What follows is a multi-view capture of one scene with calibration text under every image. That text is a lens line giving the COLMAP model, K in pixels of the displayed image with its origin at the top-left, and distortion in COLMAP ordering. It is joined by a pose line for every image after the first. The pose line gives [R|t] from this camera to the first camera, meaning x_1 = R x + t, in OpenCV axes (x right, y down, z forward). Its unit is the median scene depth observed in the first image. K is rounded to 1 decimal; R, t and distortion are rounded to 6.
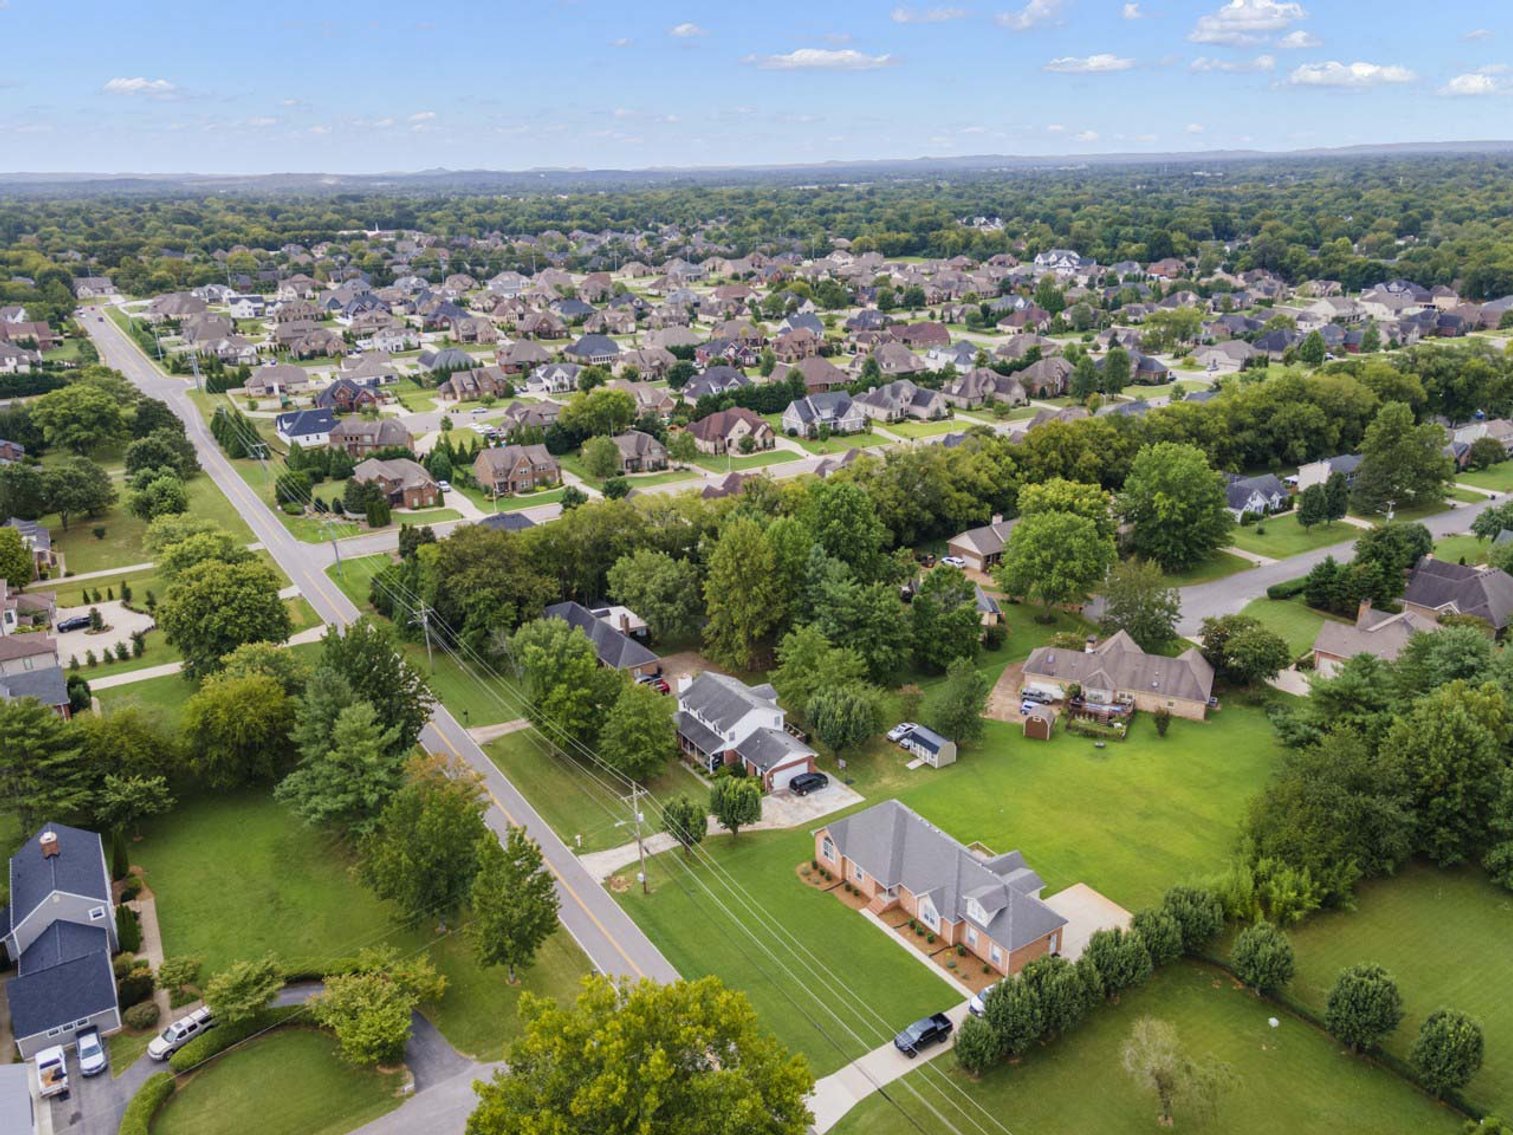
lens RADIAL K [[1084.1, 0, 744.8], [0, 1084.1, 572.2], [0, 0, 1]] dist [0.032061, 0.006590]
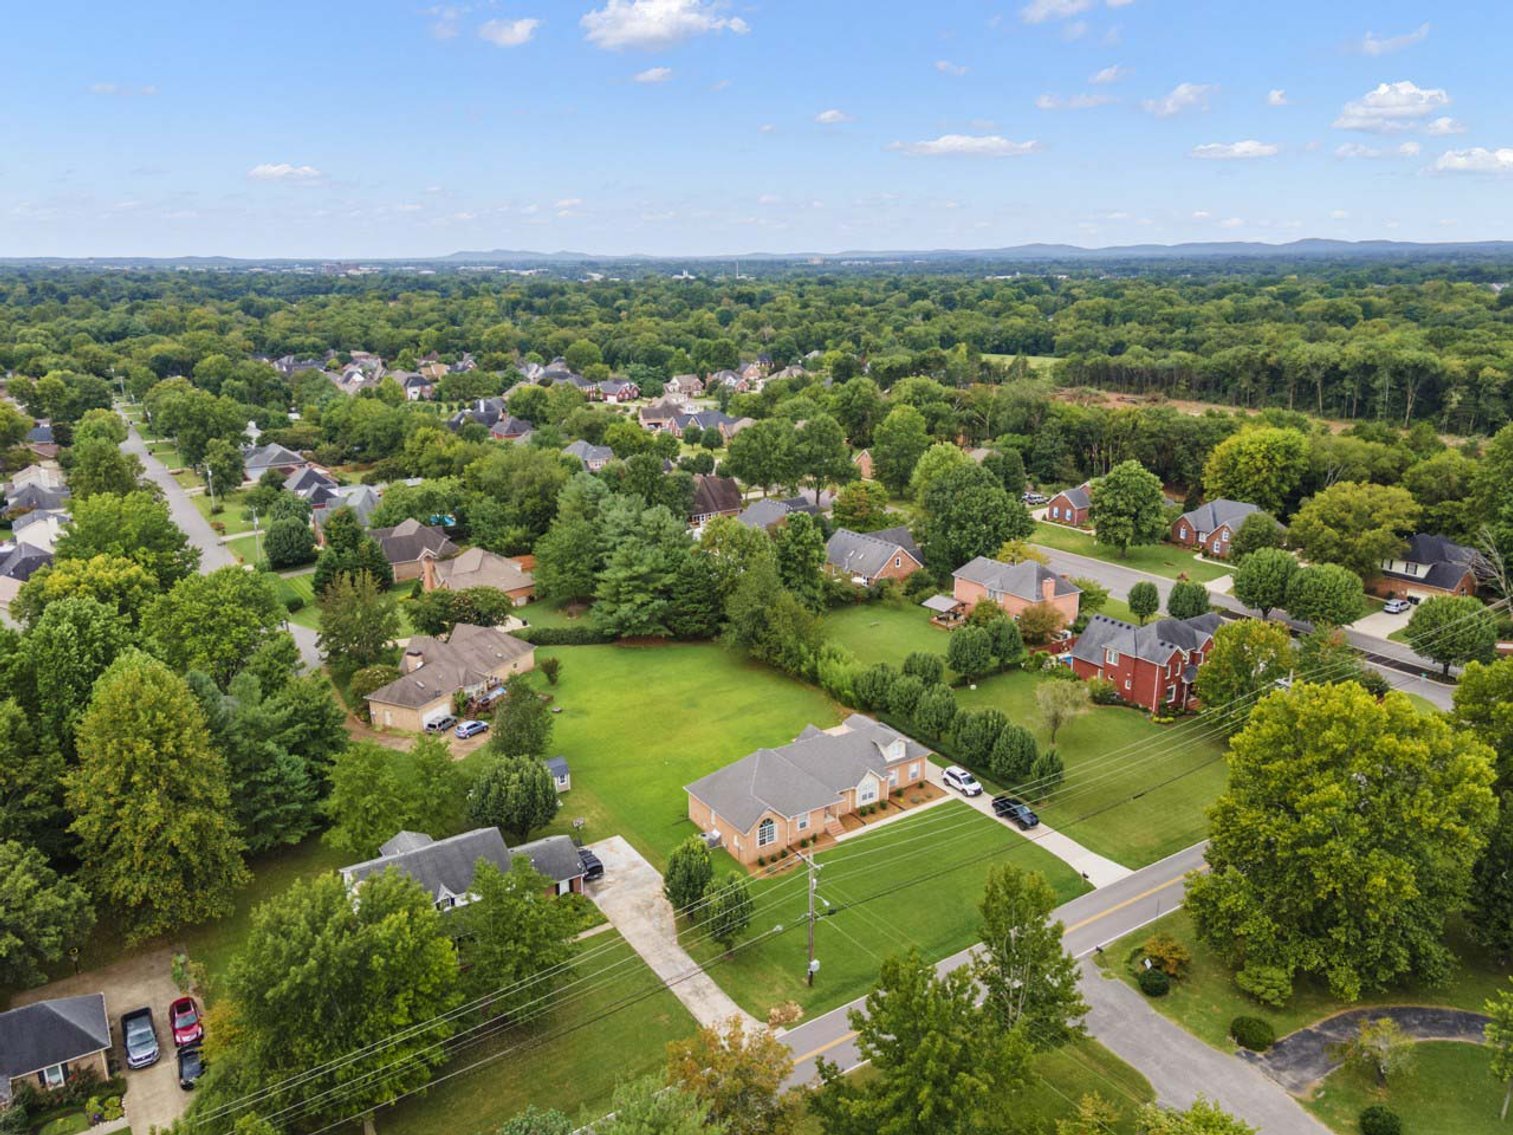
lens RADIAL K [[1084.1, 0, 744.8], [0, 1084.1, 572.2], [0, 0, 1]] dist [0.032061, 0.006590]
pose [[0.019497, -0.263921, 0.964347, -0.578933], [0.353342, 0.904107, 0.240291, -0.129927], [-0.935291, 0.336059, 0.110882, 0.659784]]
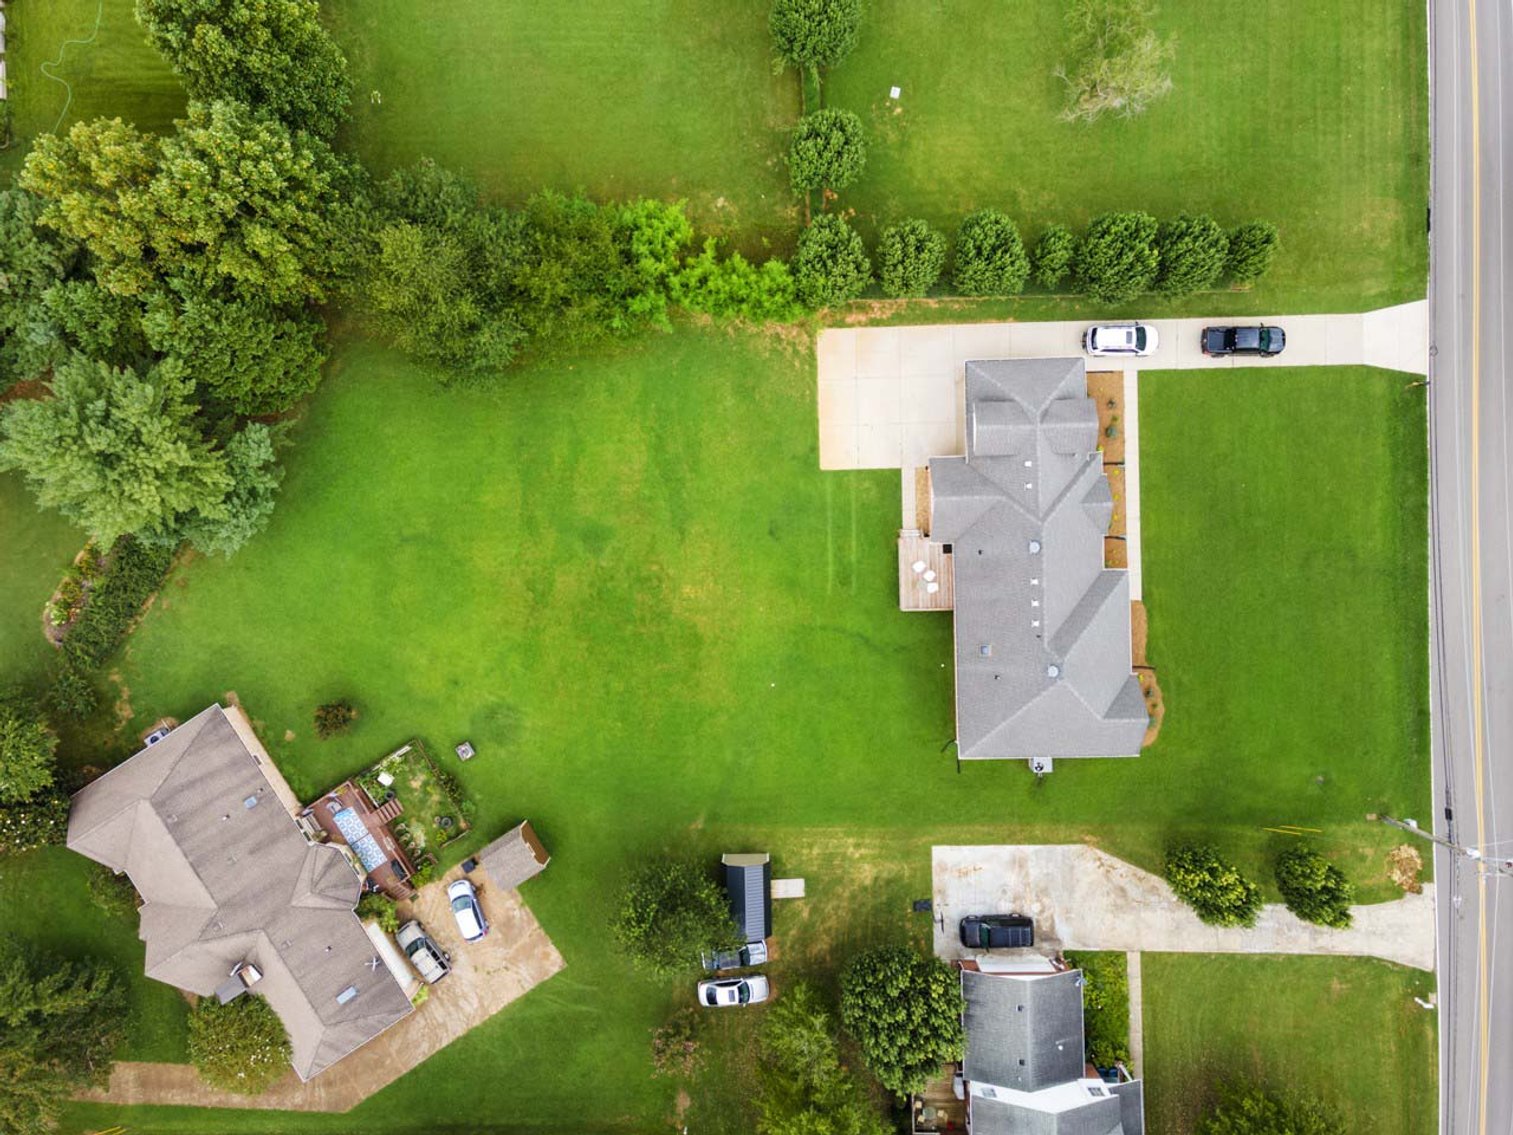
lens RADIAL K [[1084.1, 0, 744.8], [0, 1084.1, 572.2], [0, 0, 1]] dist [0.032061, 0.006590]
pose [[-0.846050, -0.531969, 0.034761, 0.212952], [0.211533, -0.275142, 0.937844, -0.278502], [-0.489339, 0.800816, 0.345313, 0.640387]]
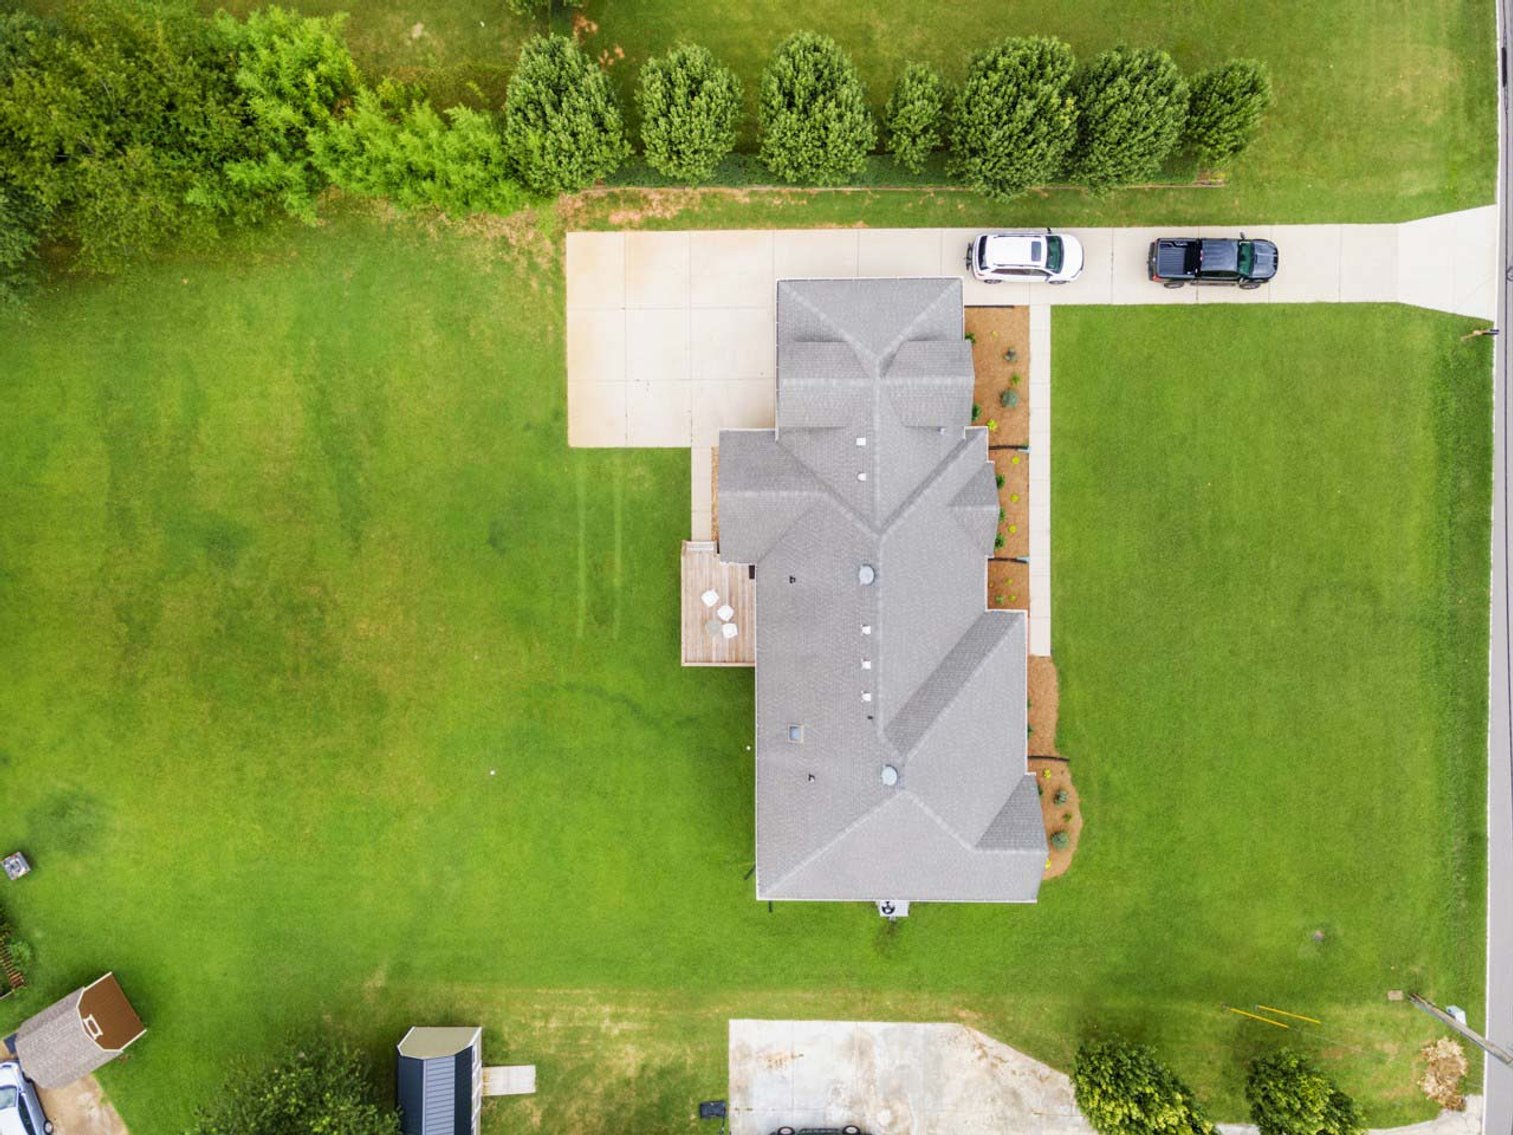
lens RADIAL K [[1041.3, 0, 756.5], [0, 1041.3, 567.5], [0, 0, 1]] dist [0.038654, -0.002173]
pose [[-0.834458, -0.549775, 0.037774, 0.146449], [0.220952, -0.270994, 0.936879, -0.083533], [-0.504836, 0.790133, 0.347607, 0.648207]]
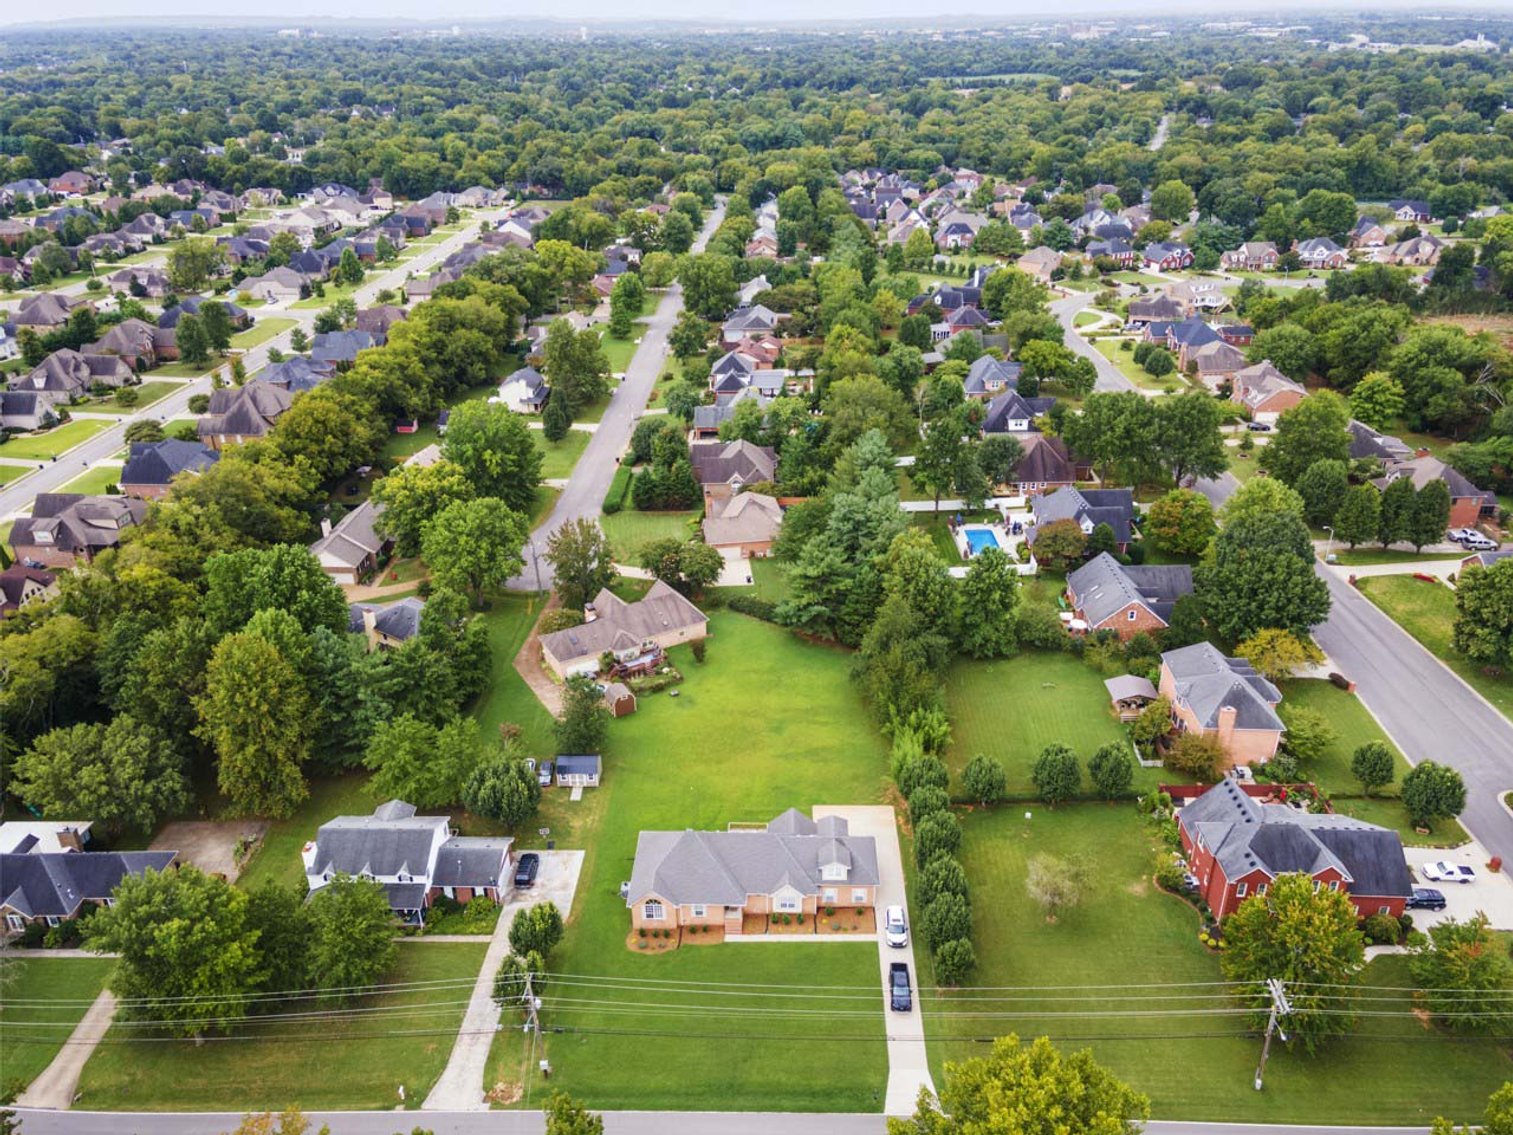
lens RADIAL K [[1084.1, 0, 744.8], [0, 1084.1, 572.2], [0, 0, 1]] dist [0.032061, 0.006590]
pose [[0.578112, -0.356682, 0.733869, -0.378664], [0.288800, 0.930622, 0.224805, -0.174529], [-0.763139, 0.081978, 0.641014, 0.224655]]
